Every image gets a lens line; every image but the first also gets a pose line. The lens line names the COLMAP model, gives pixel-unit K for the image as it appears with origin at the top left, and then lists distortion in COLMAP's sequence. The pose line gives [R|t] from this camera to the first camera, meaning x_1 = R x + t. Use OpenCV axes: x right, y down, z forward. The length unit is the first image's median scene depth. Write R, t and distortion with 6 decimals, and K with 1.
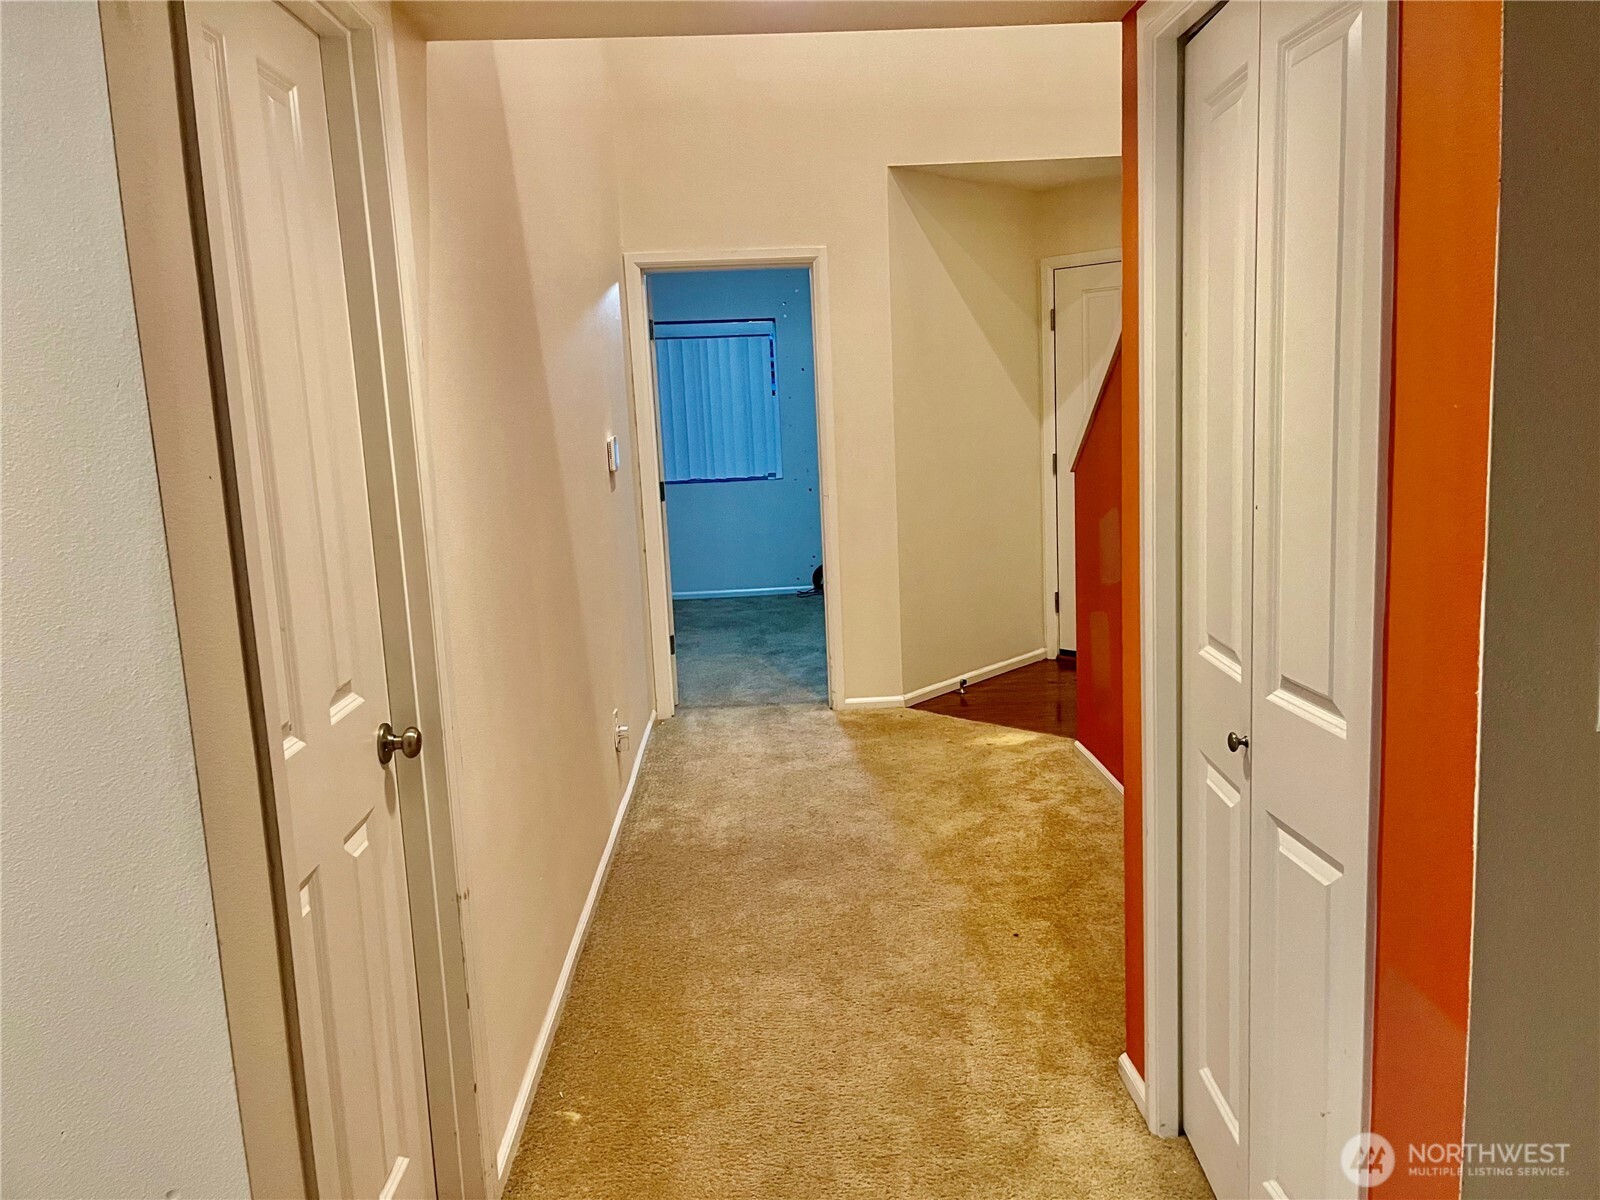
lens RADIAL K [[1198.6, 0, 803.0], [0, 1198.6, 605.3], [0, 0, 1]] dist [0.062929, -0.065758]
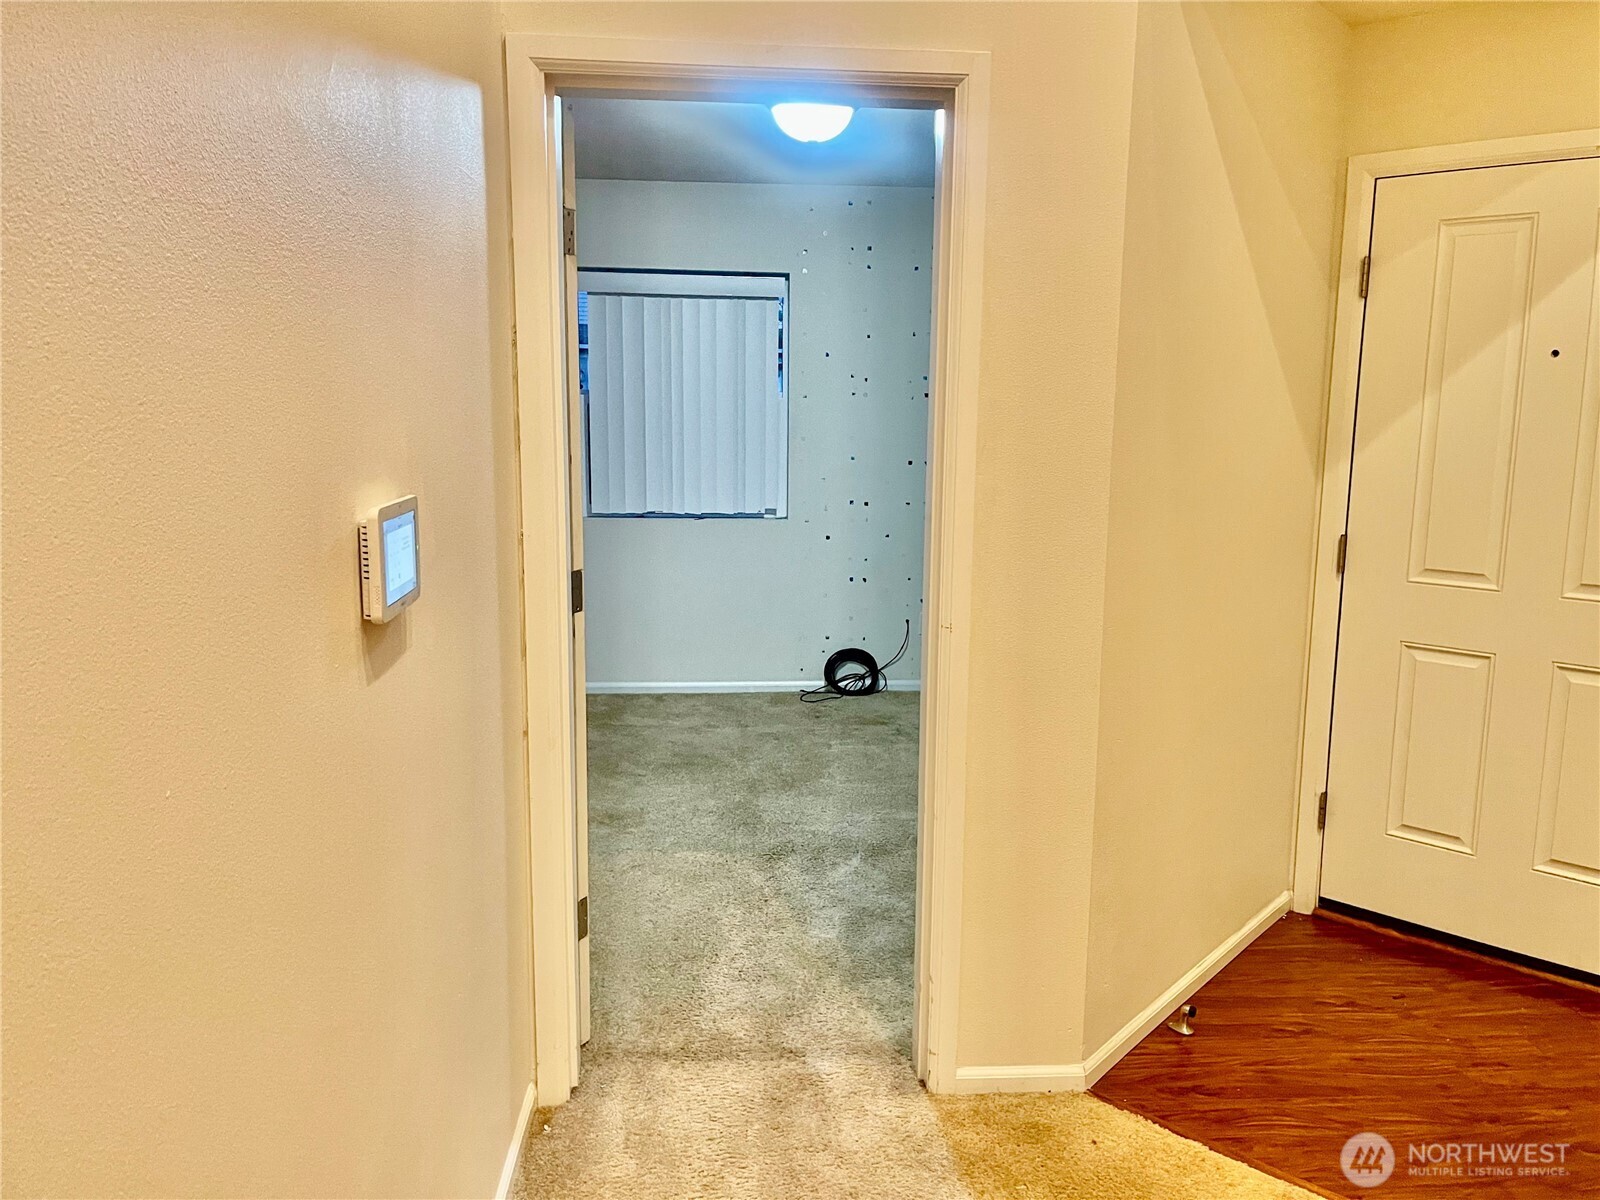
lens RADIAL K [[1198.6, 0, 798.1], [0, 1198.6, 591.4], [0, 0, 1]] dist [0.062929, -0.065758]
pose [[0.998140, 0.050893, 0.033565, -0.042297], [-0.050611, 0.998676, -0.009192, -0.082235], [-0.033988, 0.007477, 0.999394, 0.469126]]
